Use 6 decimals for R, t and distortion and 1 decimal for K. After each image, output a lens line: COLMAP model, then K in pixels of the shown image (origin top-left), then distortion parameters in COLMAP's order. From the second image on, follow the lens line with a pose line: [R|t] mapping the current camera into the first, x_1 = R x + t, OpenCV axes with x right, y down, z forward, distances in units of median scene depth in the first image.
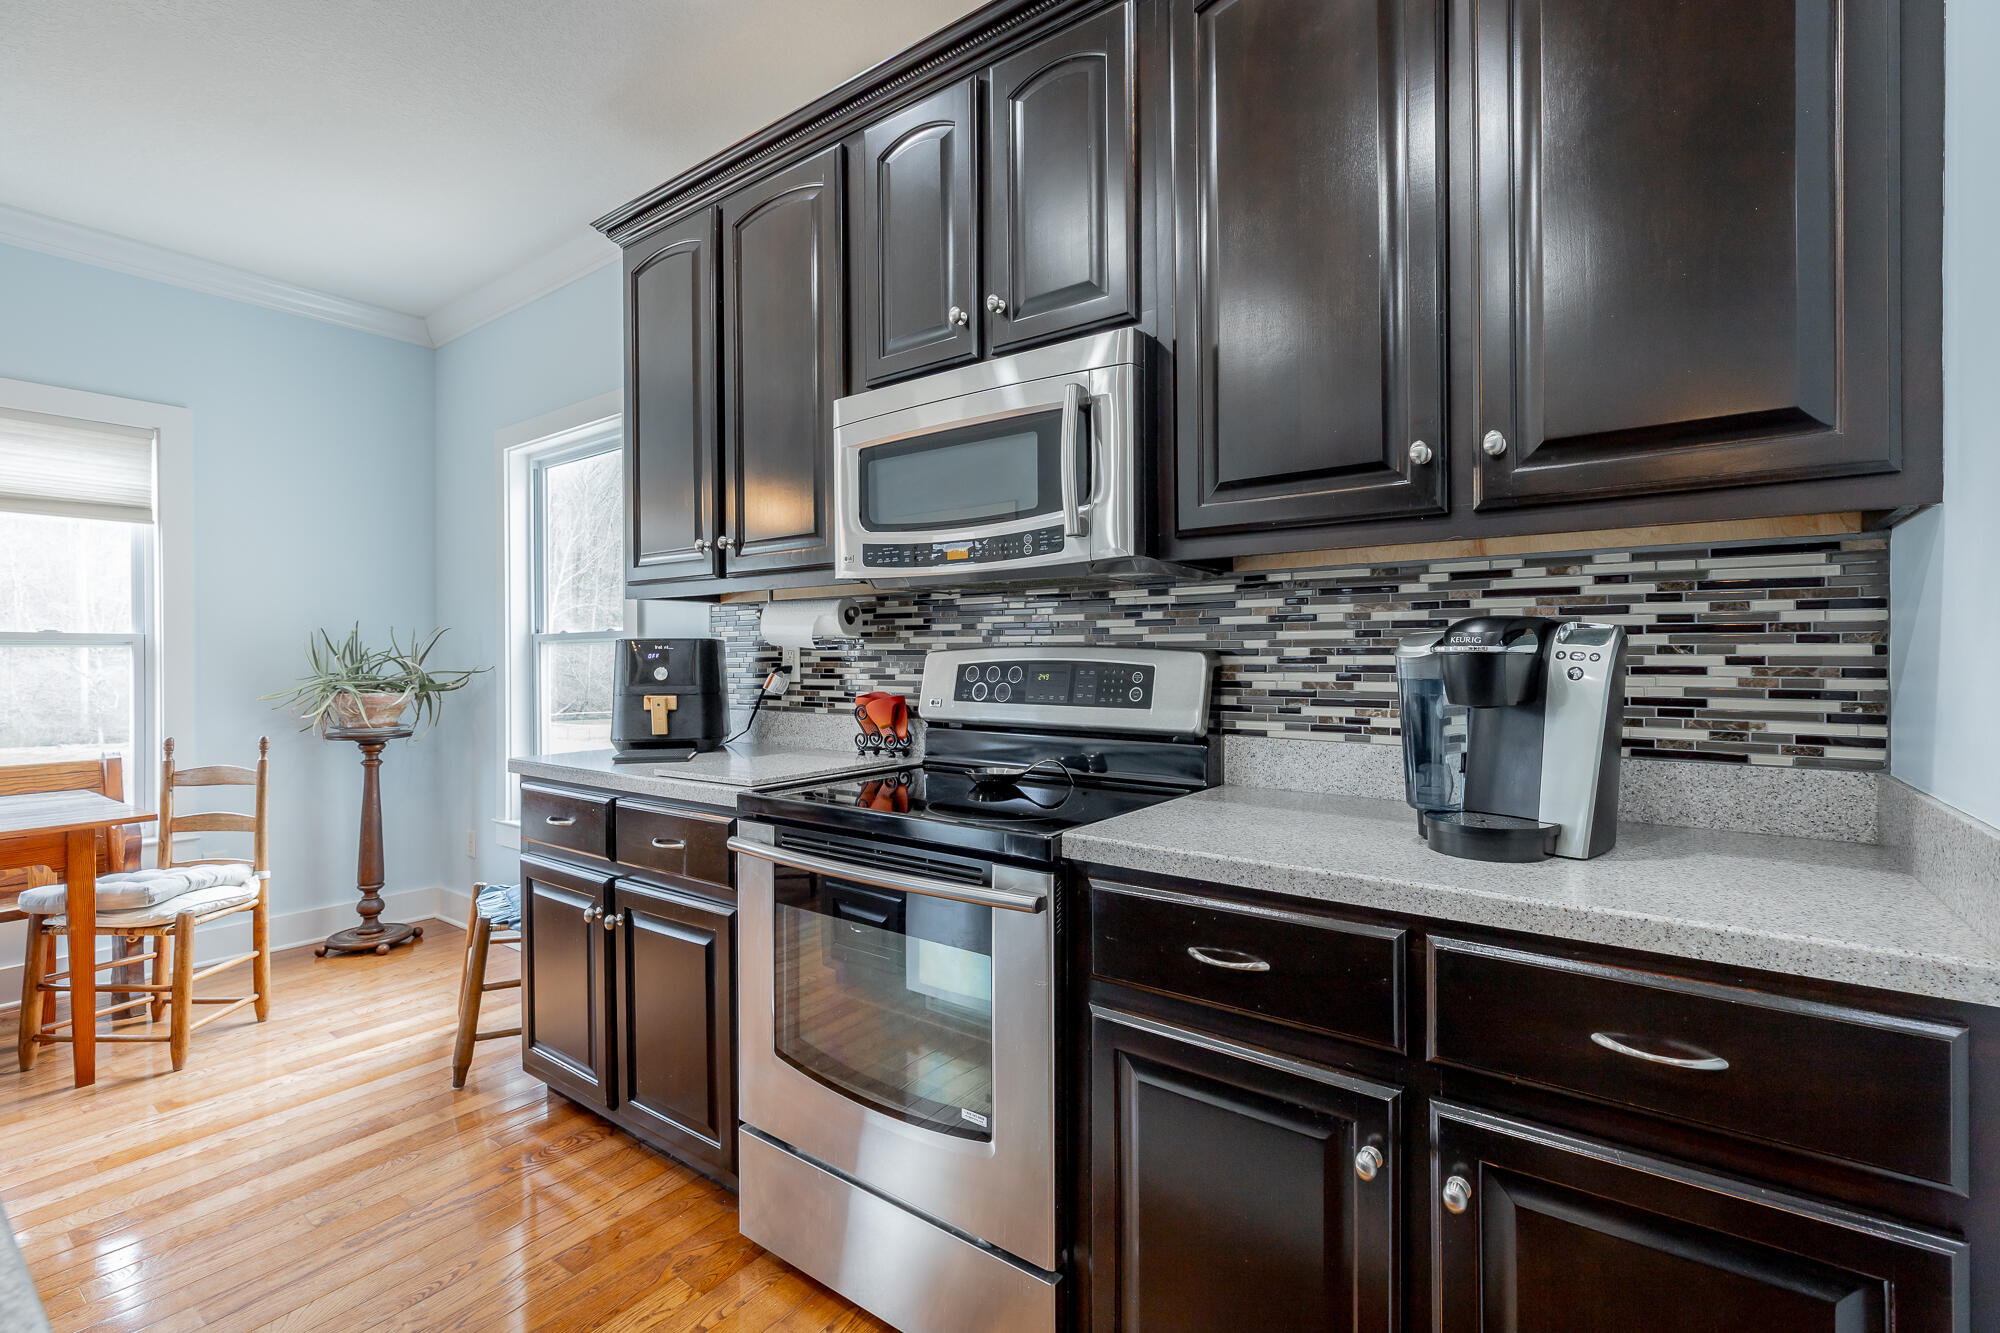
lens RADIAL K [[898.1, 0, 1003.7], [0, 898.1, 657.8], [0, 0, 1]] dist [0.008408, -0.002461]
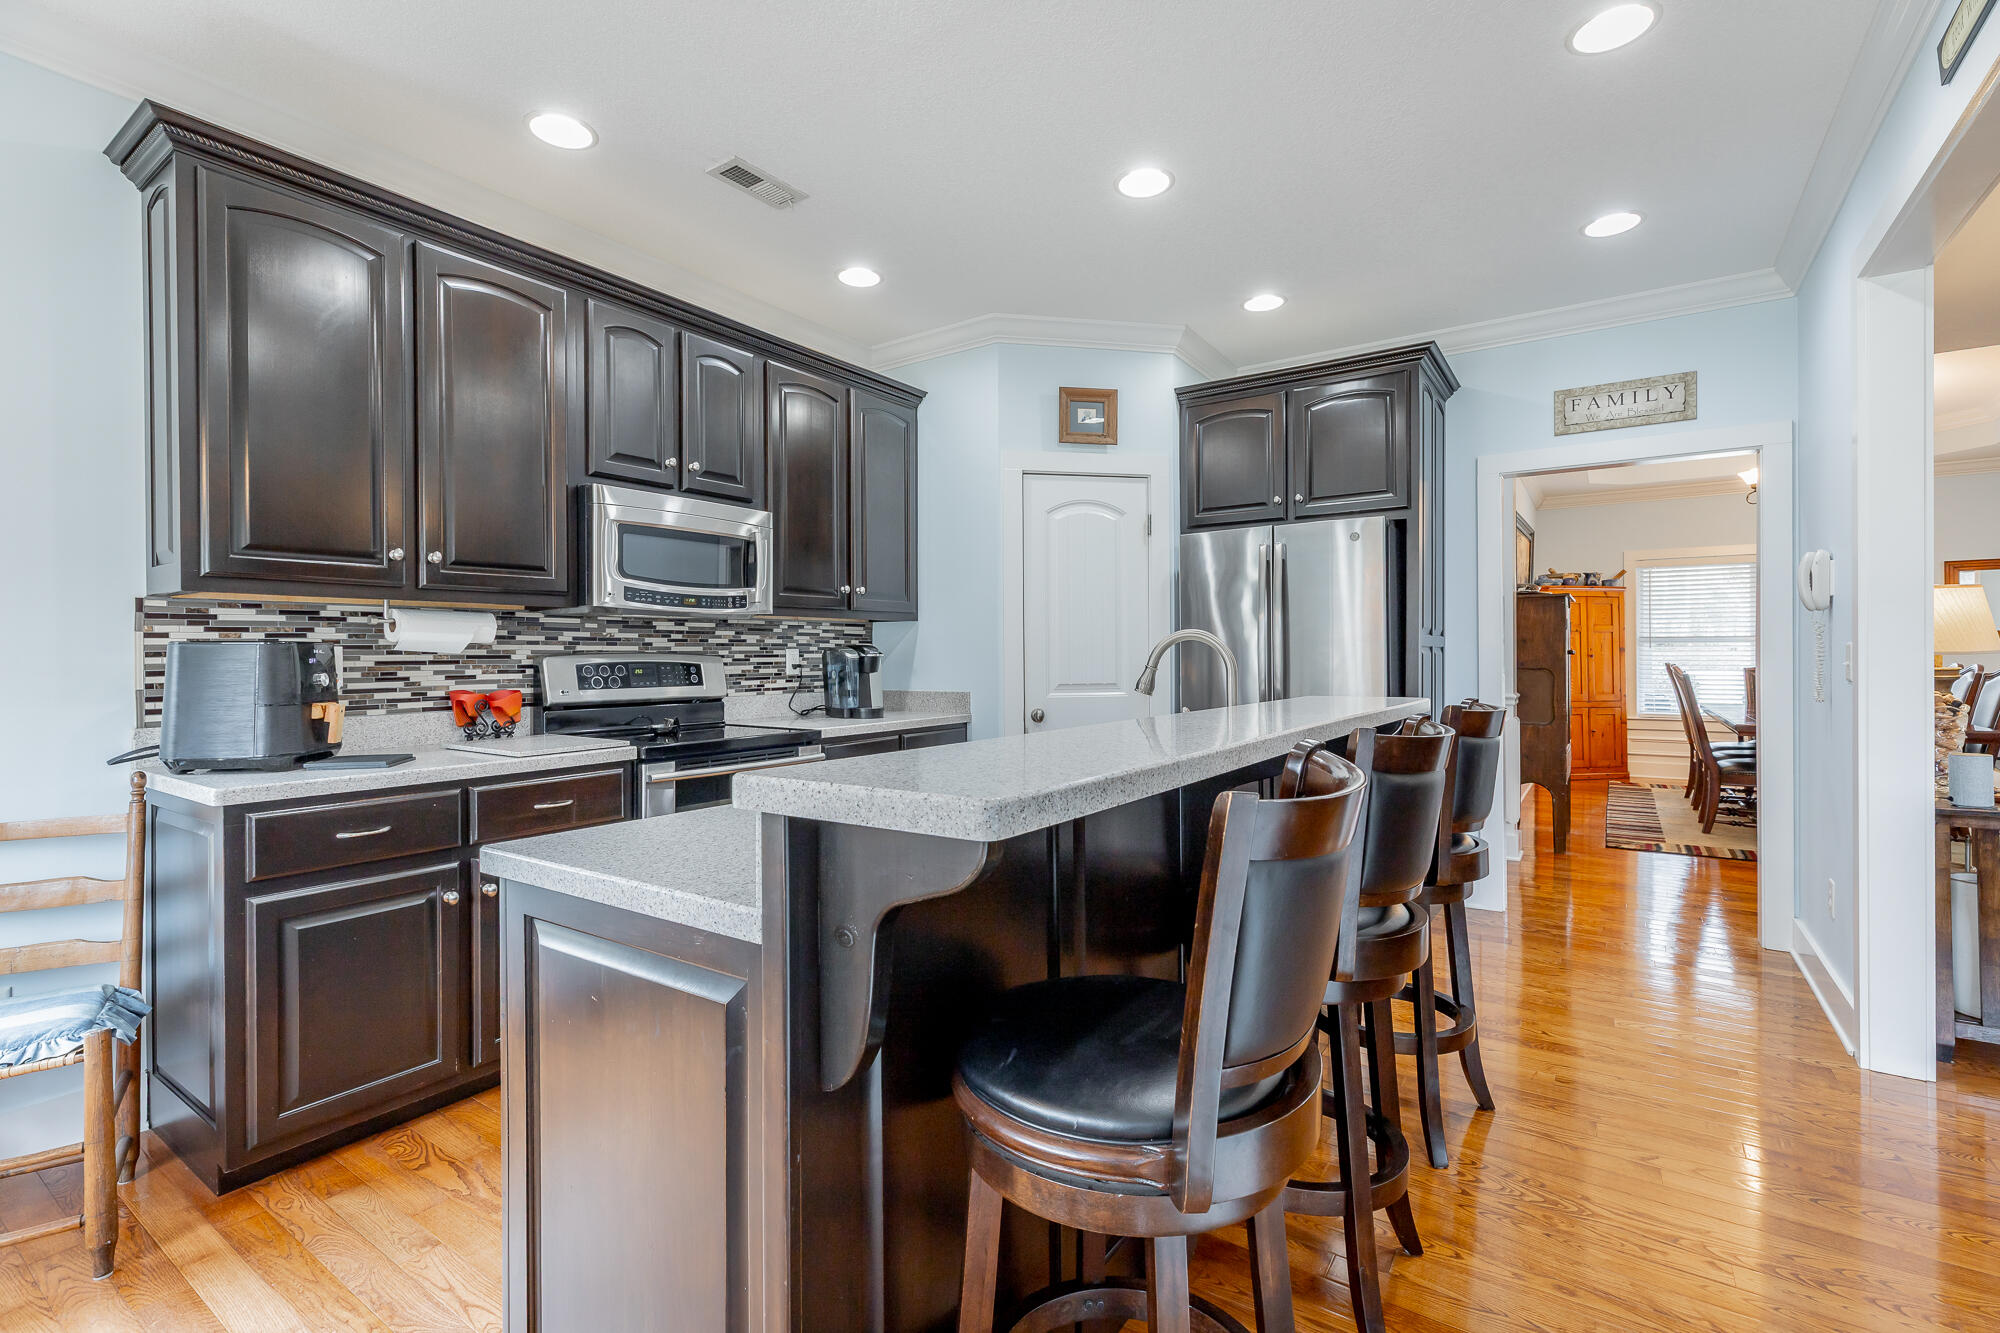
lens RADIAL K [[898.1, 0, 997.5], [0, 898.1, 655.5], [0, 0, 1]] dist [0.008408, -0.002461]
pose [[-0.040671, 0.002433, 0.999170, -1.724646], [0.009492, 0.999953, -0.002049, 0.001674], [-0.999128, 0.009401, -0.040692, 0.422381]]
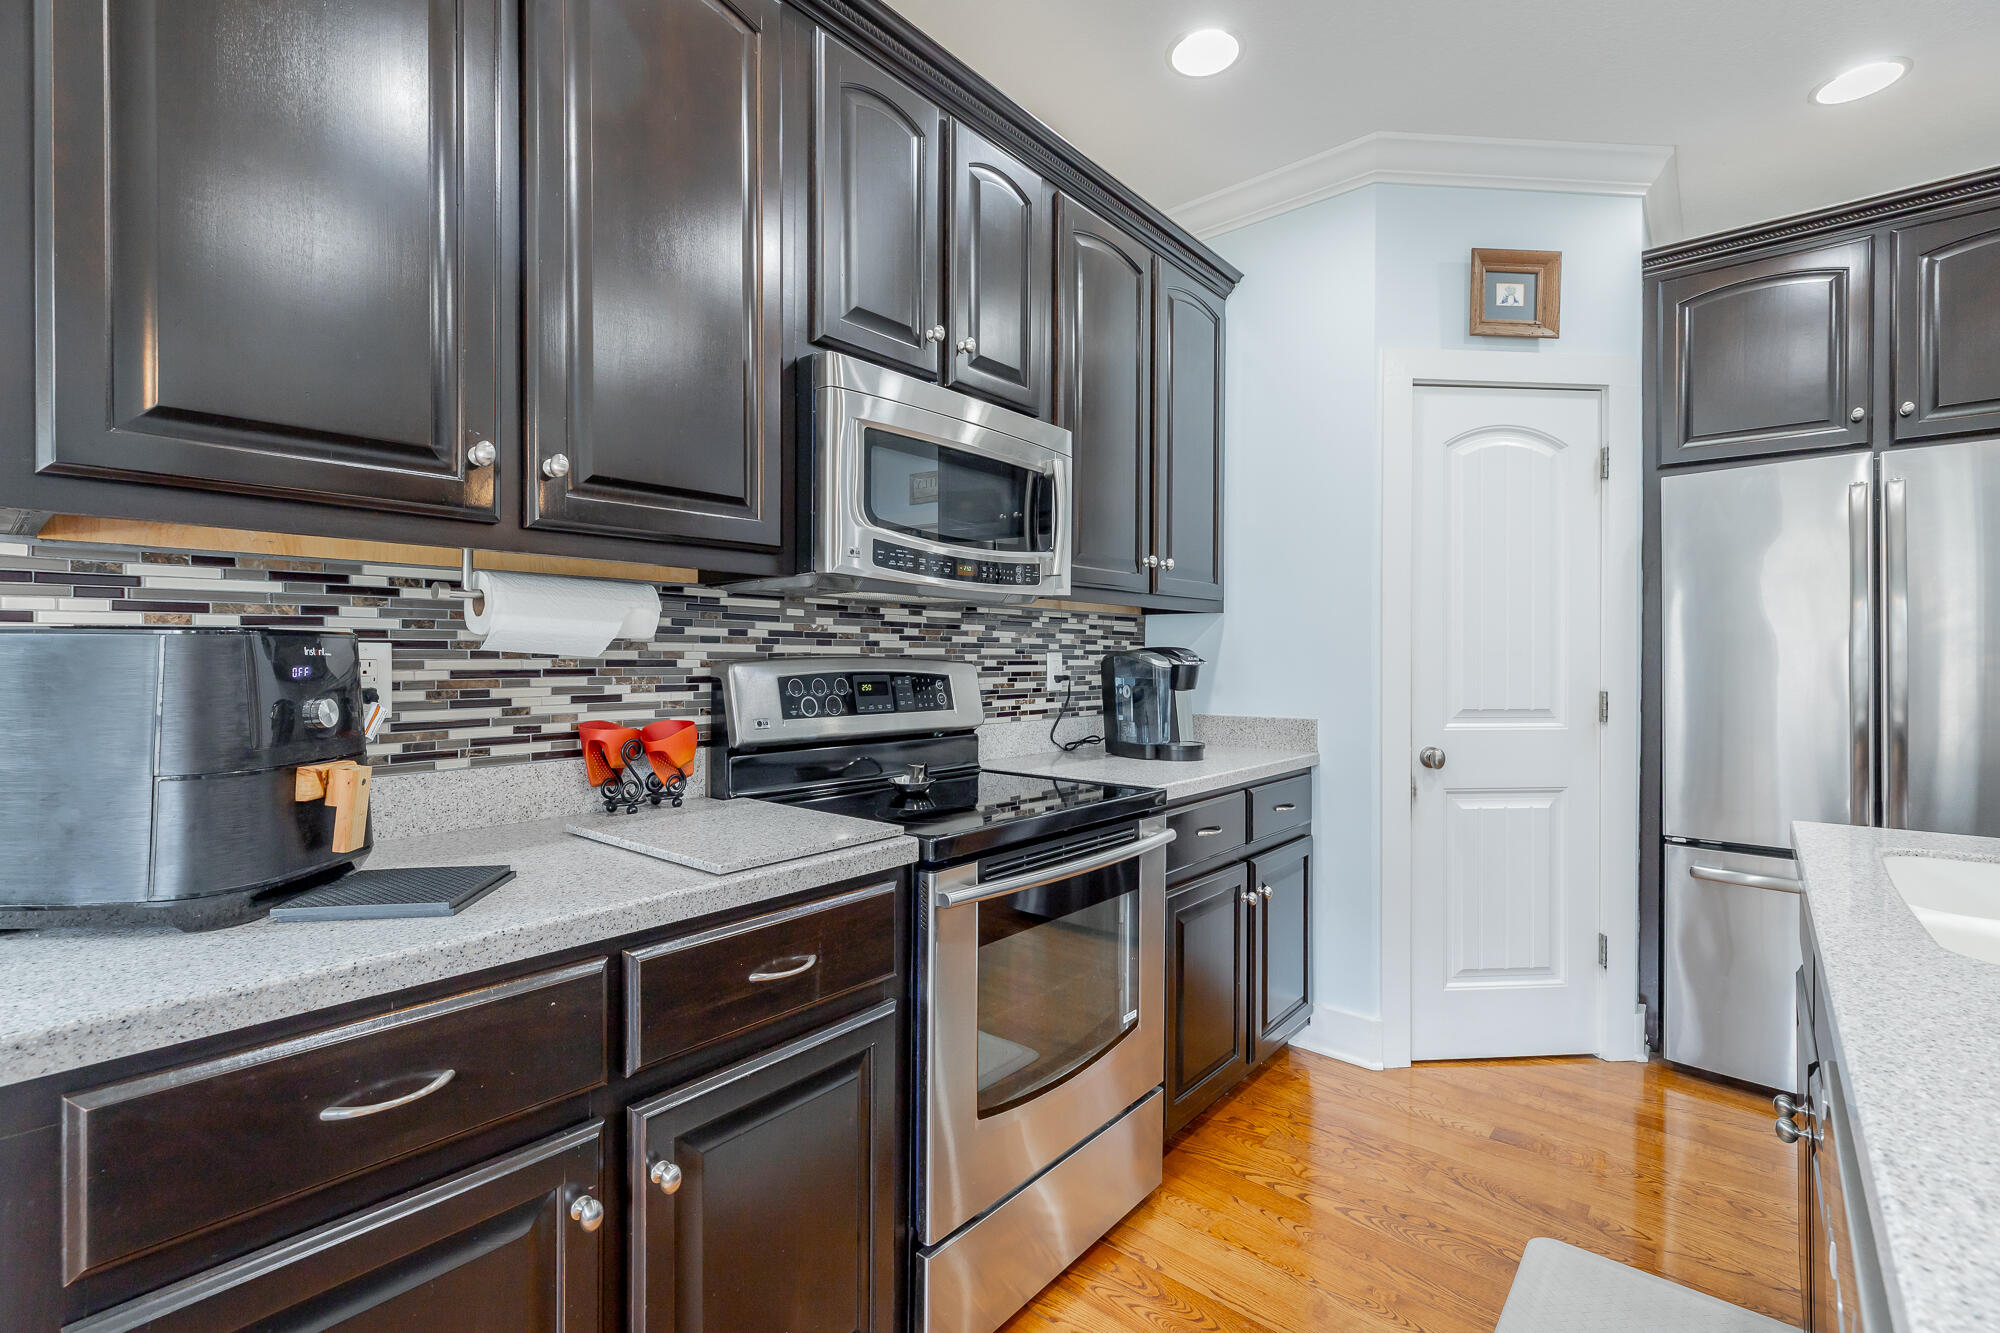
lens RADIAL K [[898.1, 0, 995.1], [0, 898.1, 659.9], [0, 0, 1]] dist [0.008408, -0.002461]
pose [[0.060335, 0.001411, 0.998177, -1.013071], [0.001469, 0.999998, -0.001502, -0.008684], [-0.998177, 0.001557, 0.060332, 0.829546]]
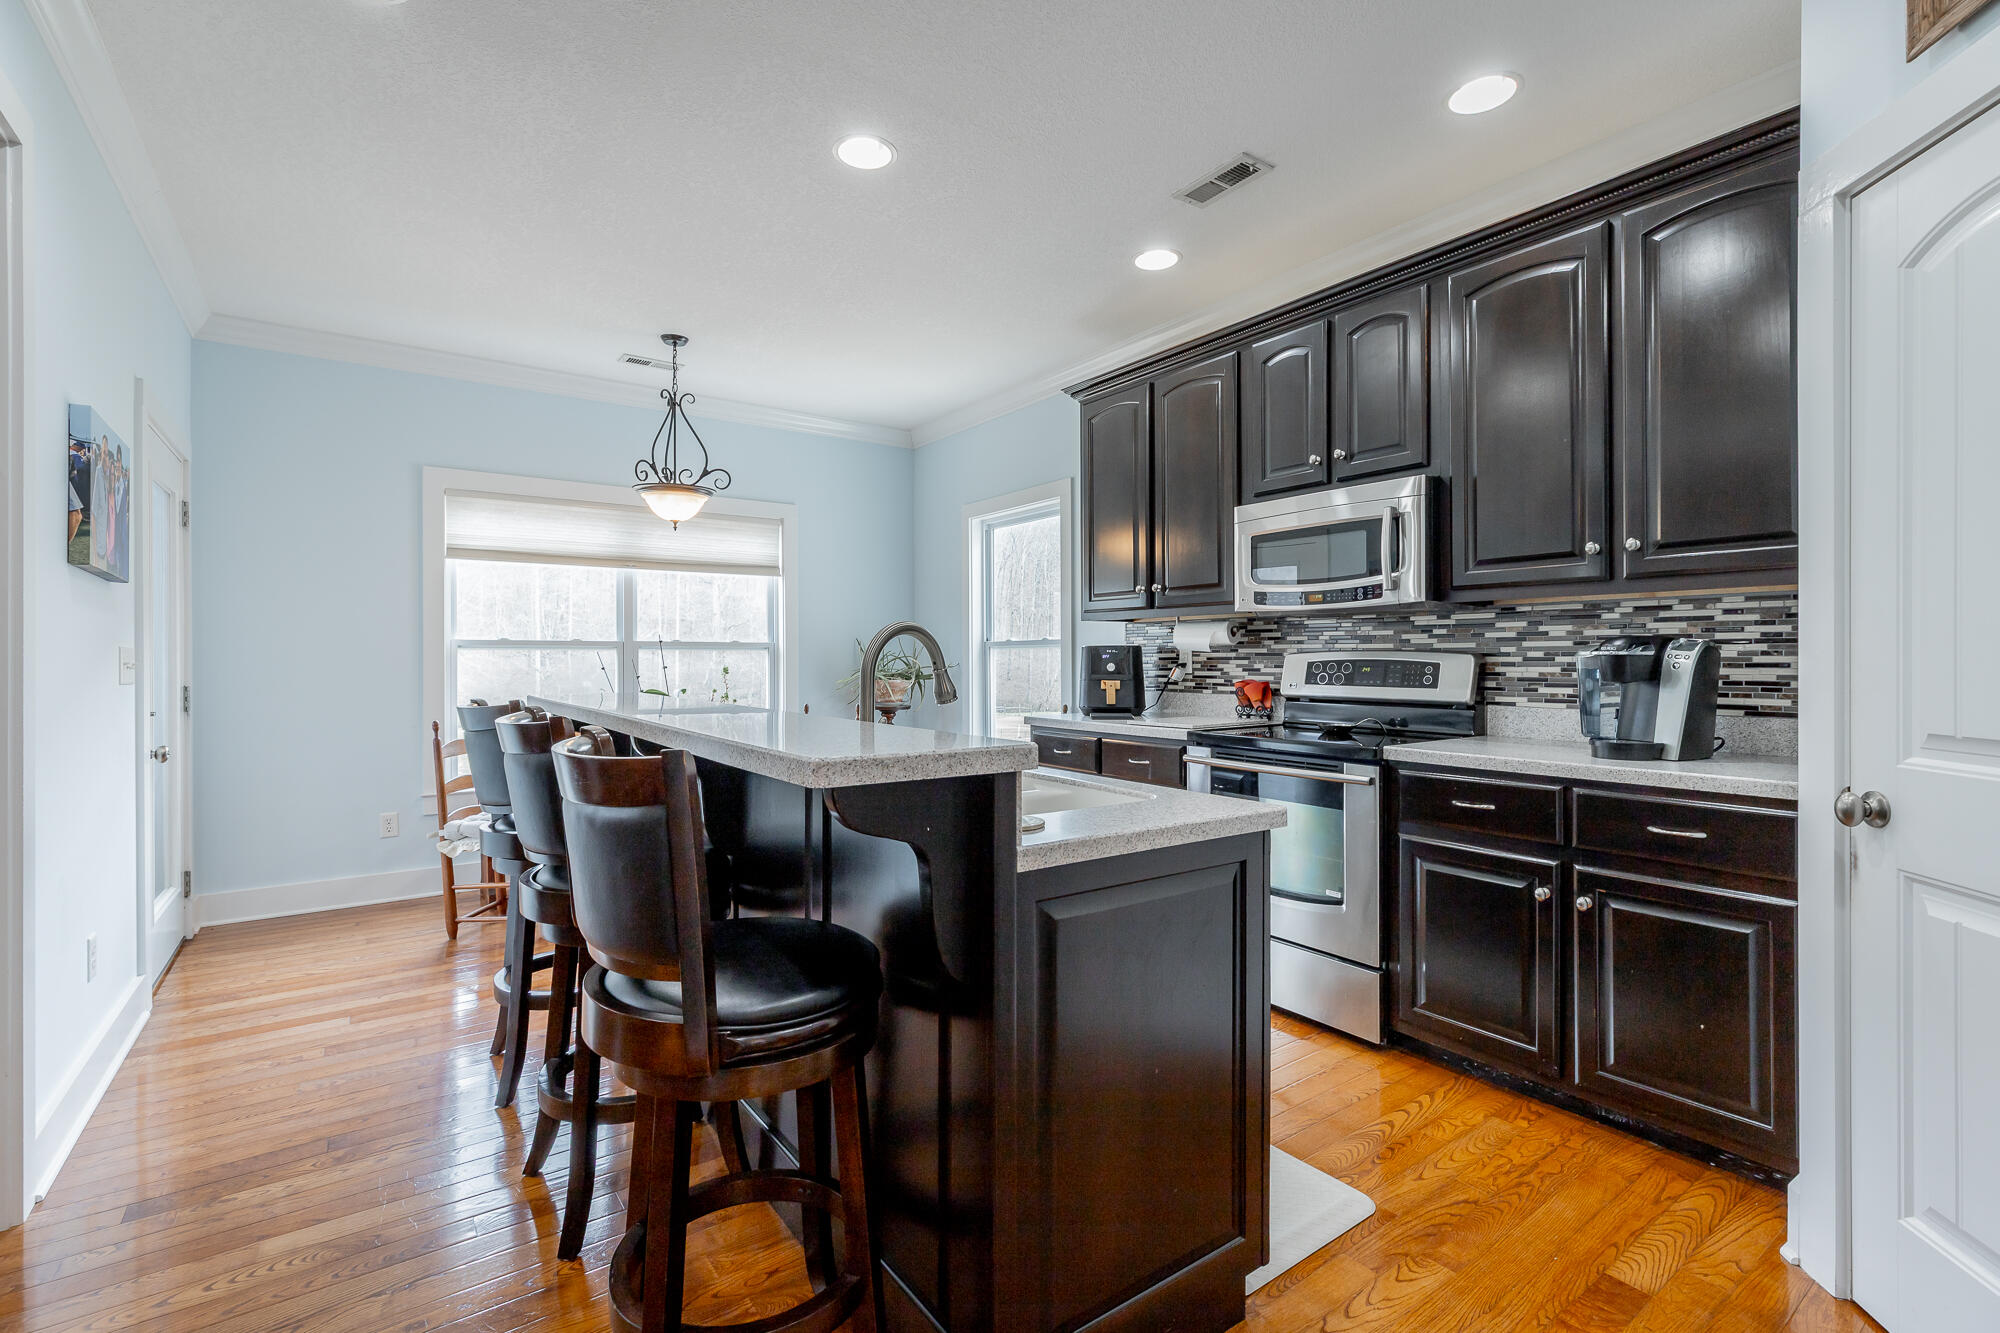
lens RADIAL K [[898.1, 0, 996.9], [0, 898.1, 661.3], [0, 0, 1]] dist [0.008408, -0.002461]
pose [[0.951085, 0.002950, -0.308915, -0.092778], [-0.002237, 0.999994, 0.002663, 0.003820], [0.308921, -0.001842, 0.951086, -0.795675]]
